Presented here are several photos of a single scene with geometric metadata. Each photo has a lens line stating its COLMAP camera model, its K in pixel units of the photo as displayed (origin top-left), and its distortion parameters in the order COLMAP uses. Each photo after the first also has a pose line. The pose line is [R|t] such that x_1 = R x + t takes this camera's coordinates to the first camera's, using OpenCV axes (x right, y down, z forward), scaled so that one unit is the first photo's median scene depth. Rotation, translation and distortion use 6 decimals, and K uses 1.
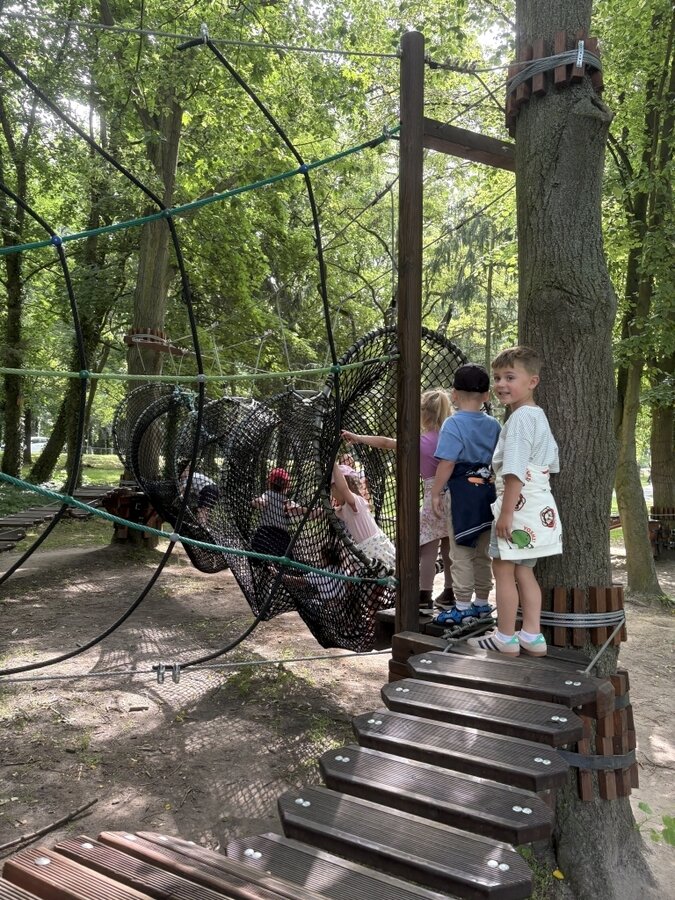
lens RADIAL K [[675.7, 0, 322.5], [0, 675.7, 444.9], [0, 0, 1]] dist [0.034811, -0.032046]
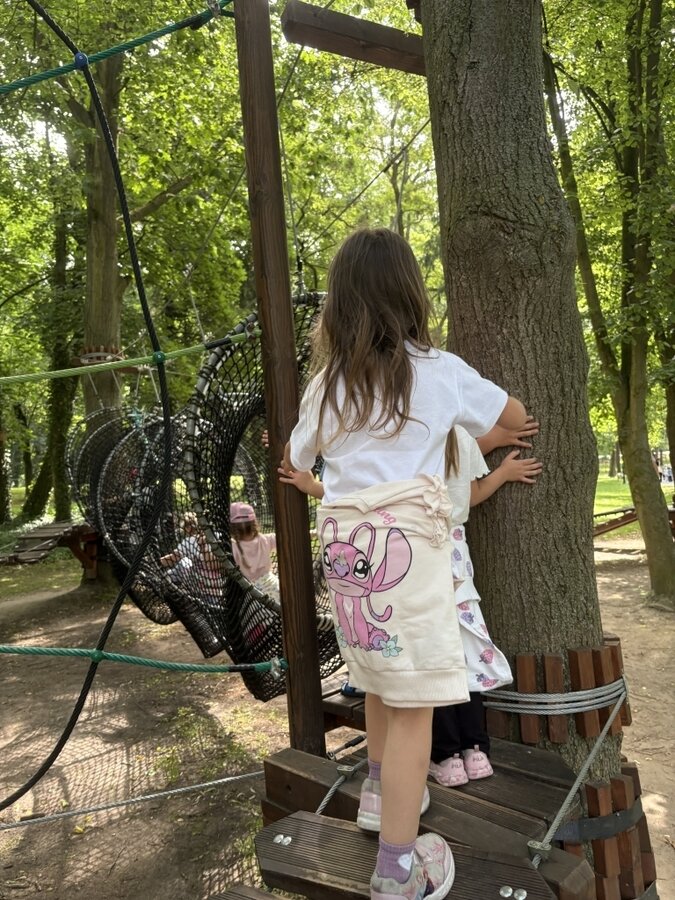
lens RADIAL K [[675.7, 0, 333.5], [0, 675.7, 452.5], [0, 0, 1]] dist [0.034811, -0.032046]
pose [[0.996581, -0.081688, -0.012400, 0.073509], [0.081654, 0.996655, -0.003279, -0.001327], [0.012626, 0.002255, 0.999918, 0.128215]]
